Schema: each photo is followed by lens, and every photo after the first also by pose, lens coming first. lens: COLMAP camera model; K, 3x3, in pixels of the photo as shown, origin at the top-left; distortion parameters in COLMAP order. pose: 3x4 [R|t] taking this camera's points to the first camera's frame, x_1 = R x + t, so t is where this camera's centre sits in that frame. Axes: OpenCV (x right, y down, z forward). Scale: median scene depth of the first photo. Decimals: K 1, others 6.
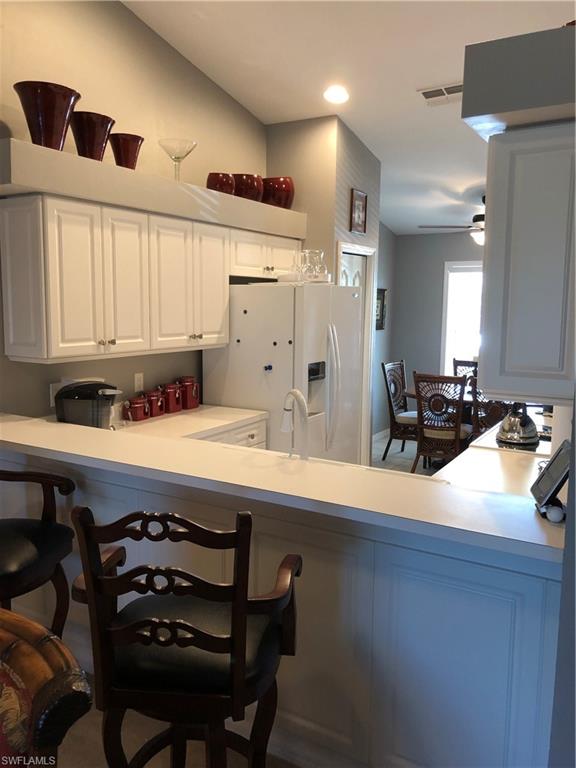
lens RADIAL K [[628.2, 0, 286.1], [0, 628.2, 383.3], [0, 0, 1]] dist [-0.065431, -0.001072]
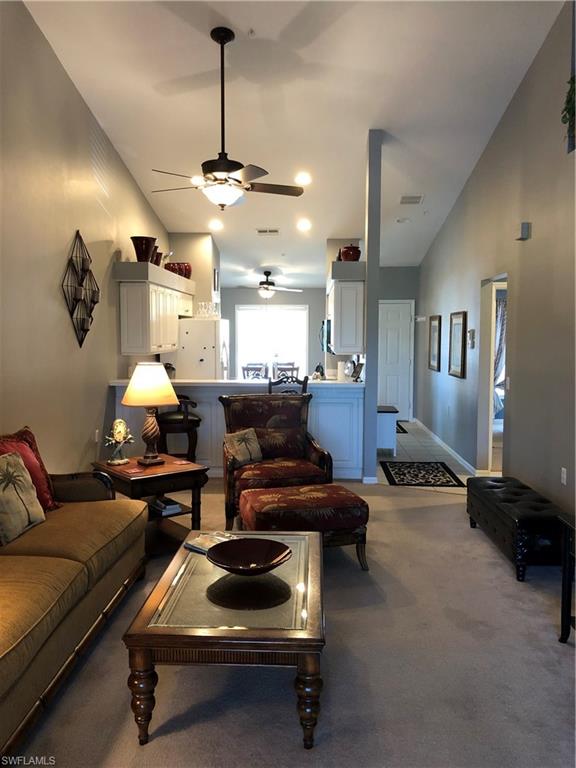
lens RADIAL K [[628.2, 0, 288.7], [0, 628.2, 384.1], [0, 0, 1]] dist [-0.065431, -0.001072]
pose [[0.876101, -0.049177, 0.479613, -0.695015], [0.068640, 0.997374, -0.023119, 0.109944], [-0.477217, 0.053175, 0.877175, -0.844374]]
